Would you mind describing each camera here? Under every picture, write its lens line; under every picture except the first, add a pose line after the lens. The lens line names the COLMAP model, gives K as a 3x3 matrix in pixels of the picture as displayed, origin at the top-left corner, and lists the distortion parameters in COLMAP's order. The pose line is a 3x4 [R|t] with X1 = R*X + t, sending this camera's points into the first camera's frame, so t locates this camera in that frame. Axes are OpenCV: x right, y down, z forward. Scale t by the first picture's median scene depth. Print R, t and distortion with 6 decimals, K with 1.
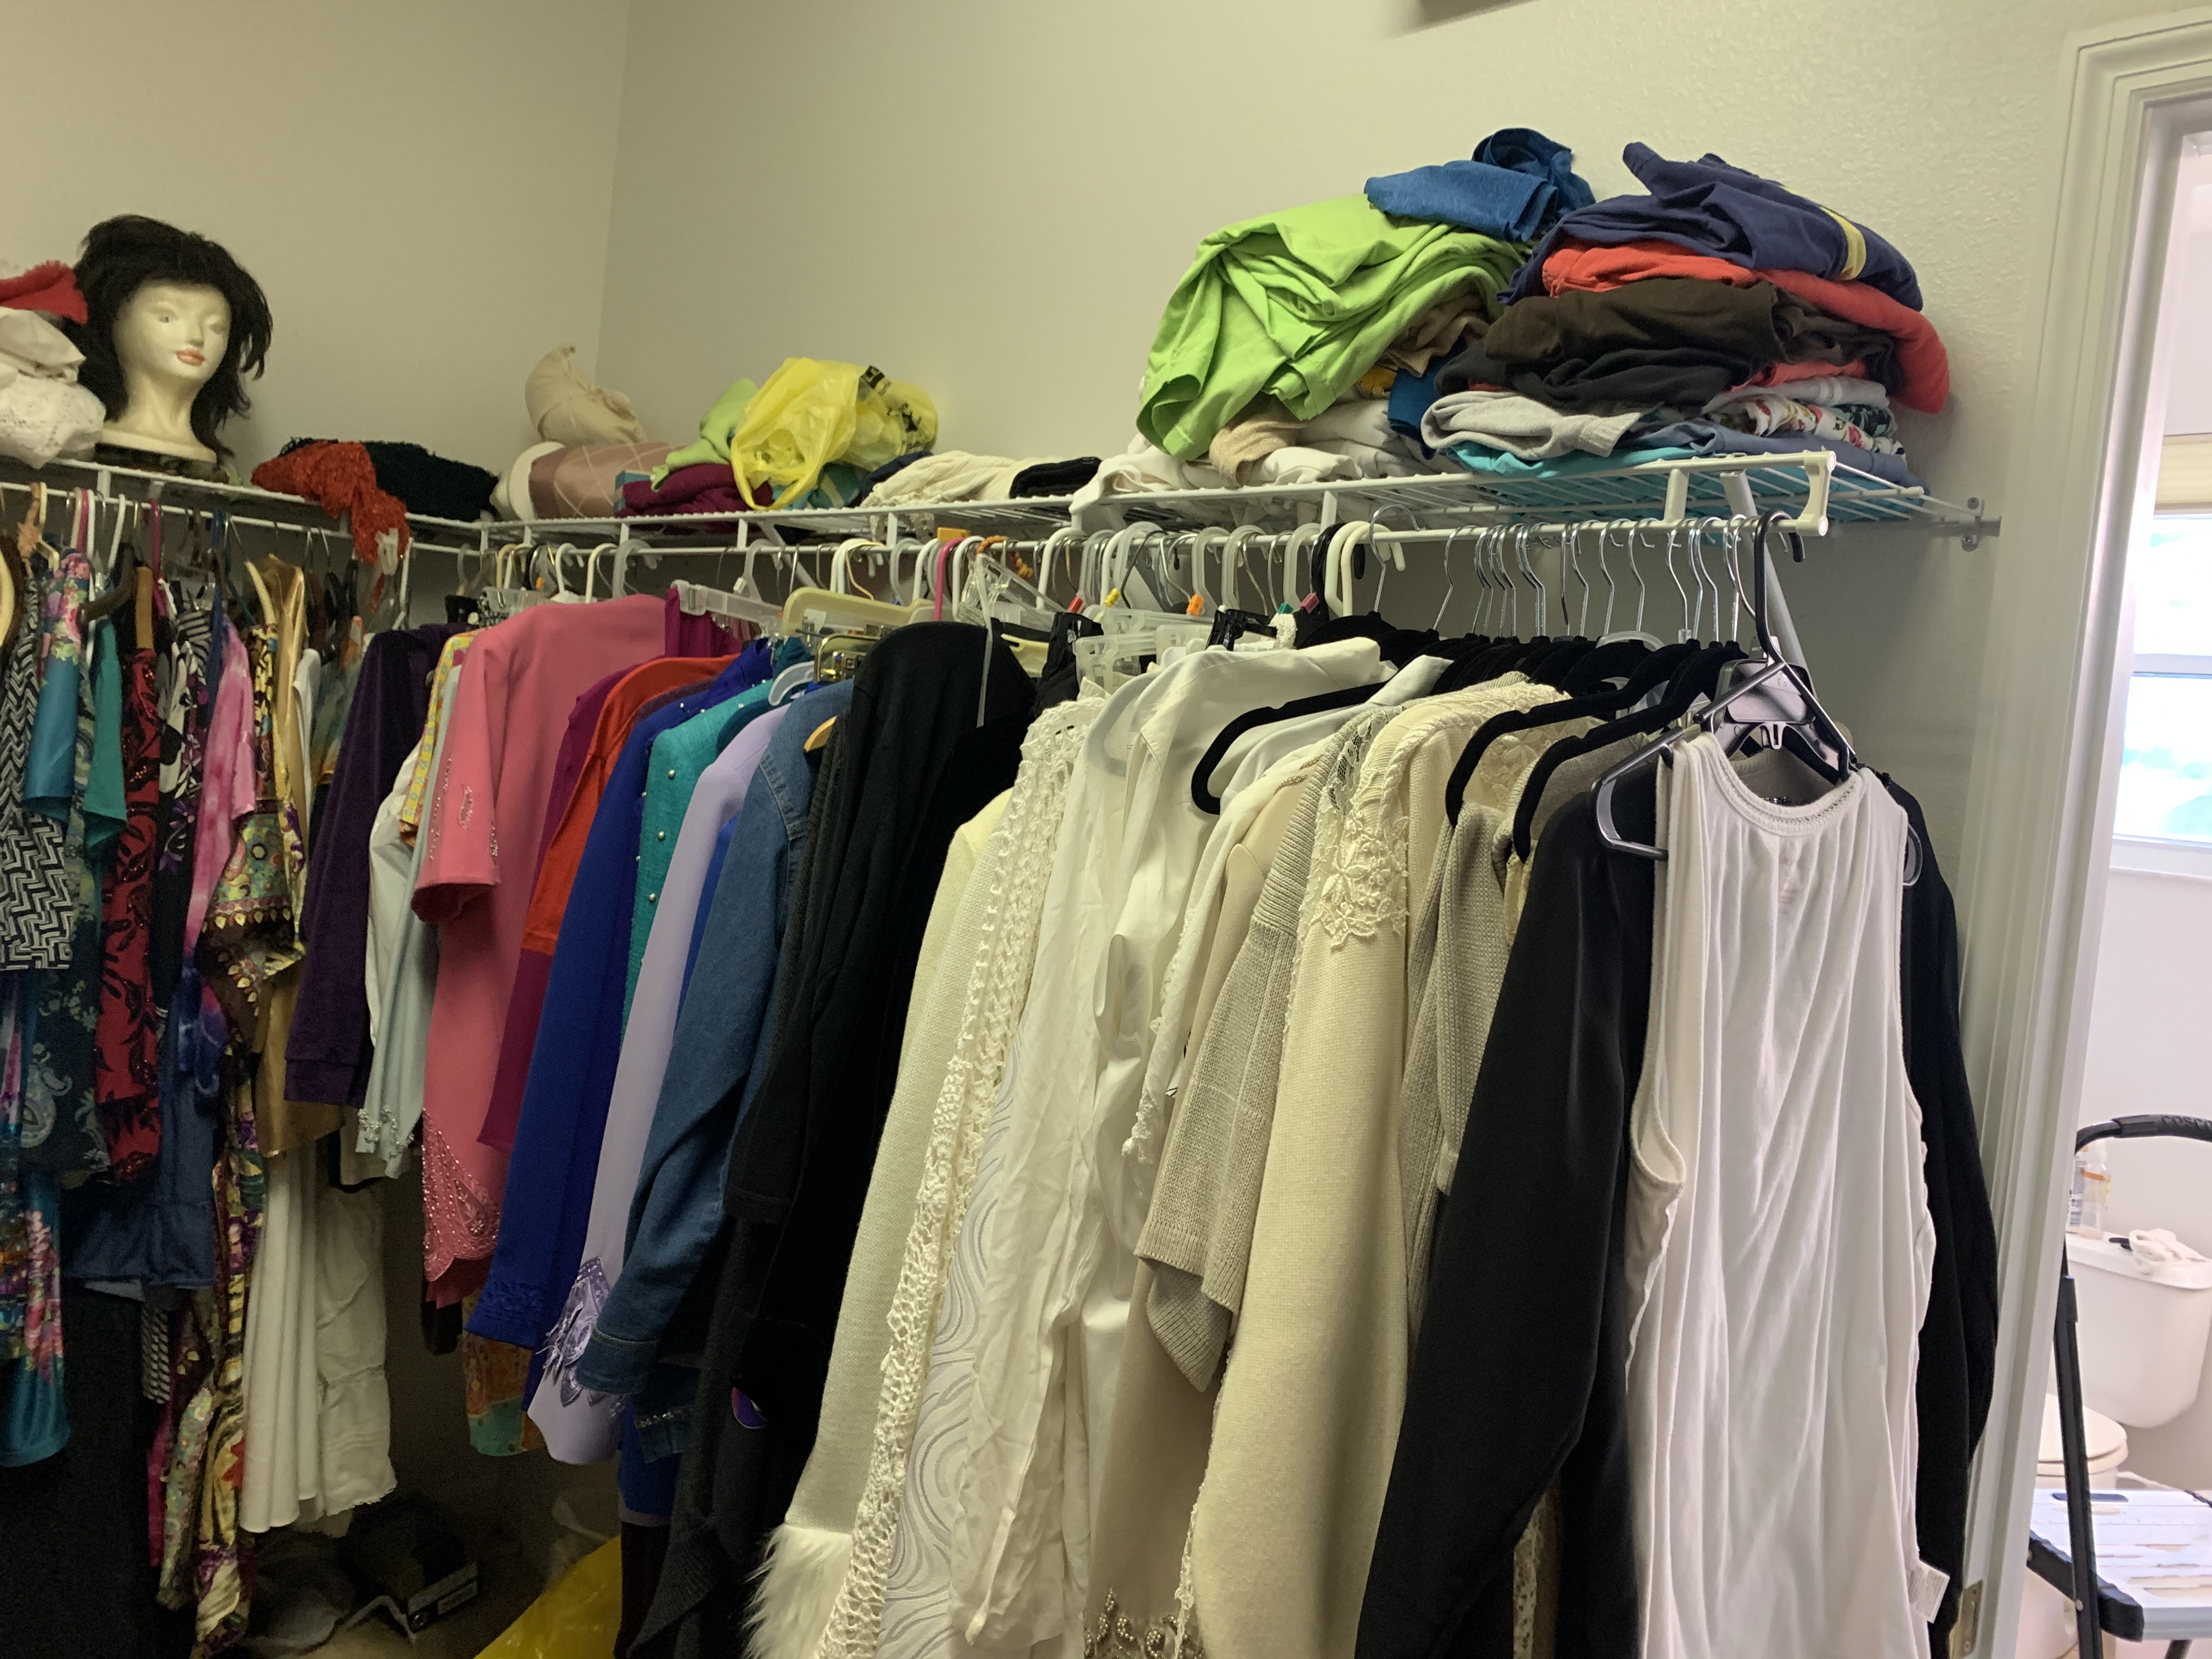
lens RADIAL K [[1646.5, 0, 1105.8], [0, 1646.5, 823.2], [0, 0, 1]] dist [0.038969, -0.046128]
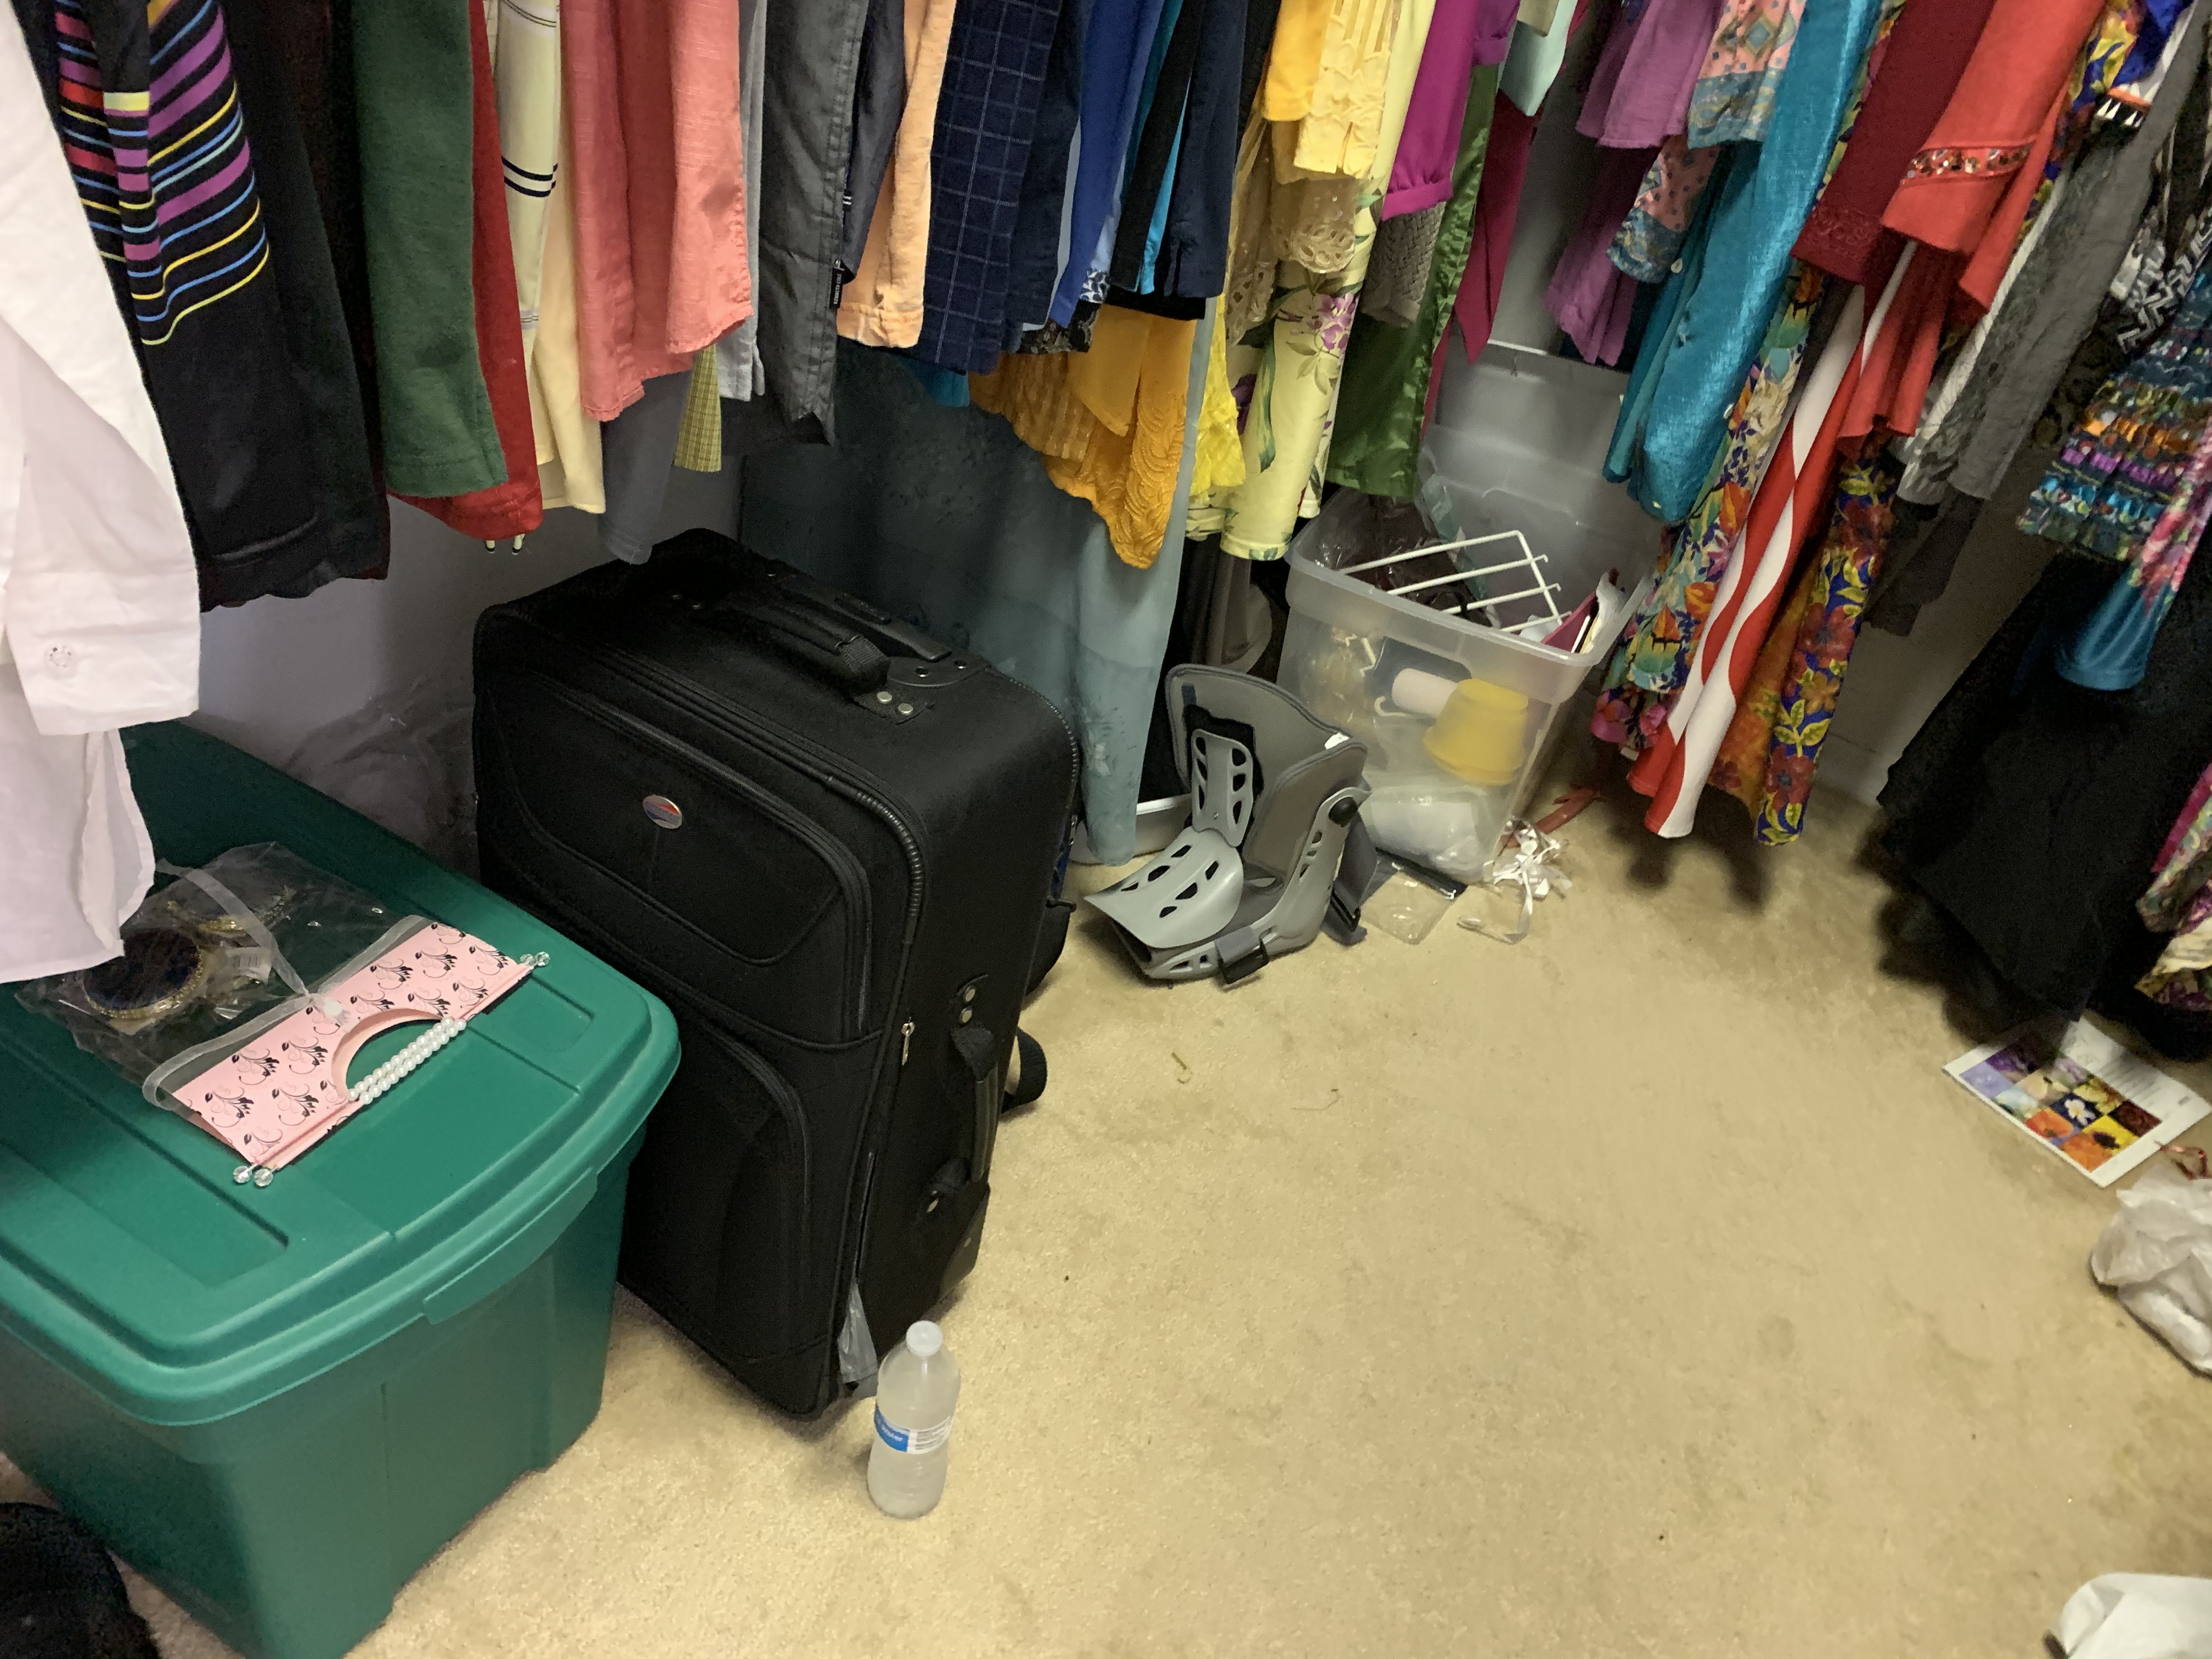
lens RADIAL K [[1618.0, 0, 1100.7], [0, 1618.0, 781.5], [0, 0, 1]] dist [0.001093, 0.002998]
pose [[0.213540, 0.506175, -0.835576, -0.014721], [-0.170777, 0.861476, 0.478221, 0.108011], [0.961892, 0.040578, 0.270402, 0.266669]]
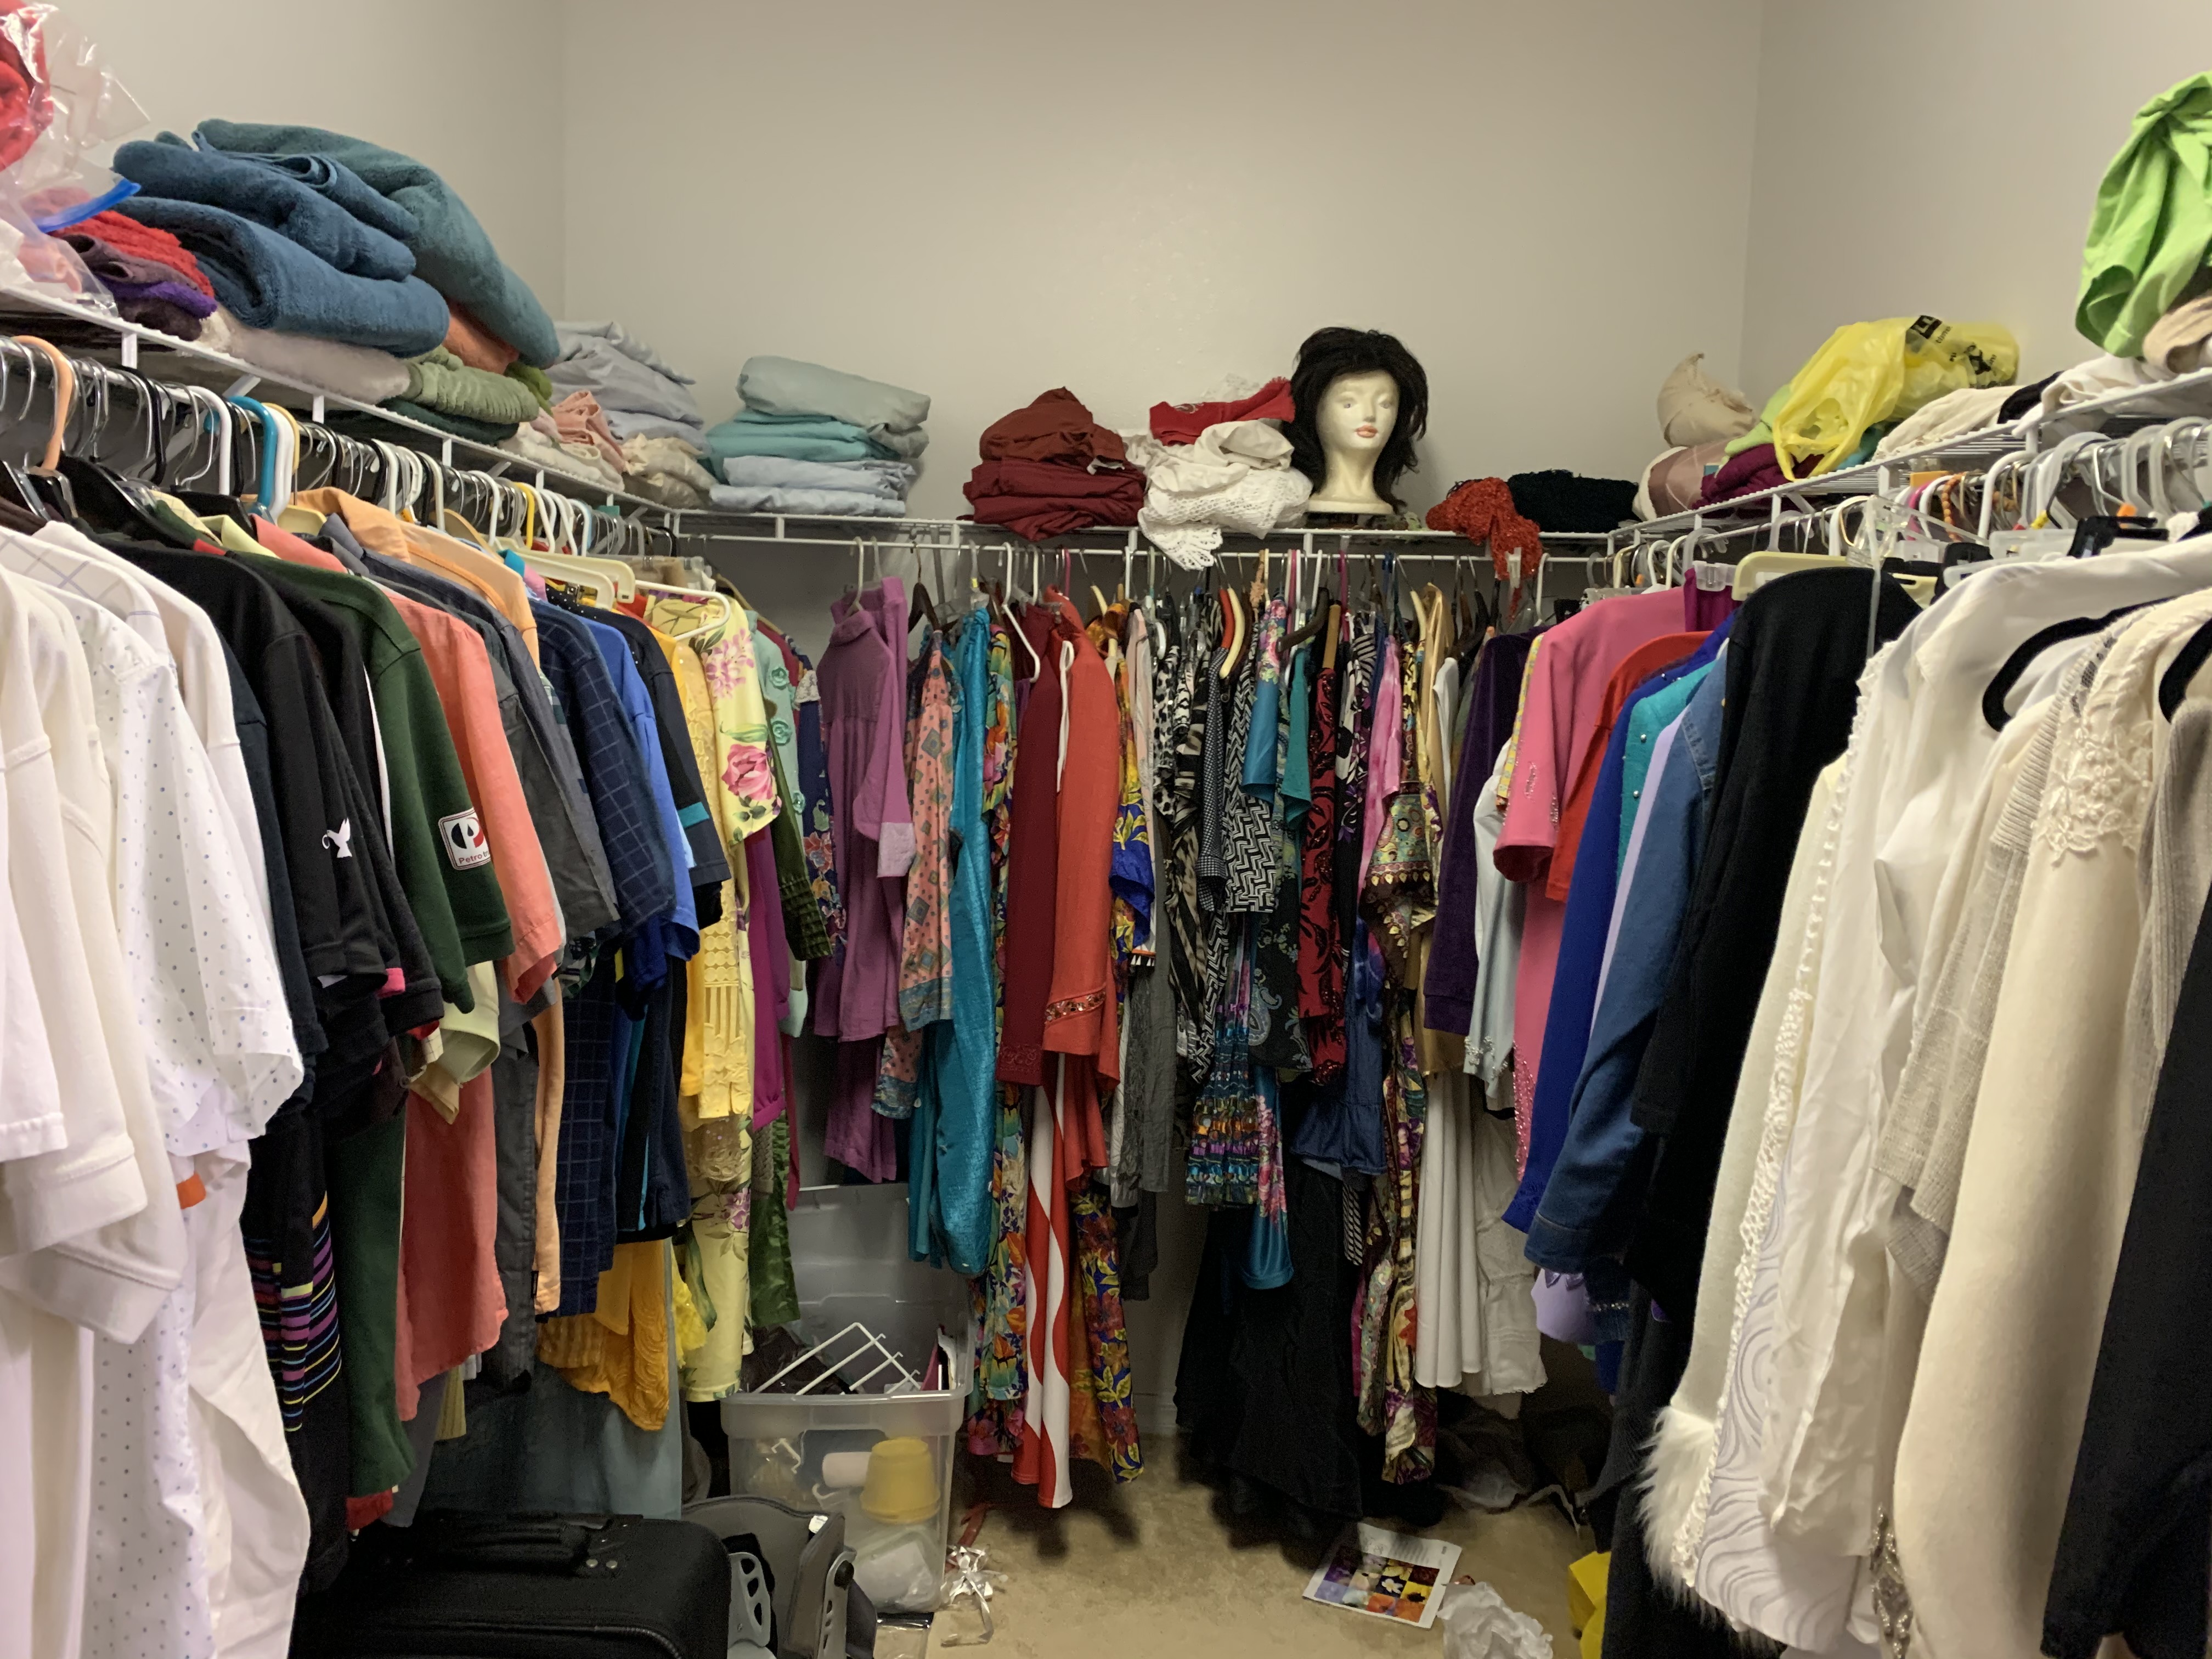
lens RADIAL K [[1661.2, 0, 1106.0], [0, 1661.2, 829.5], [0, 0, 1]] dist [0.000582, -0.006158]
pose [[0.705356, -0.012072, -0.708750, 0.208906], [0.009502, 0.999926, -0.007575, 0.028140], [0.708789, -0.001392, 0.705419, -0.028065]]
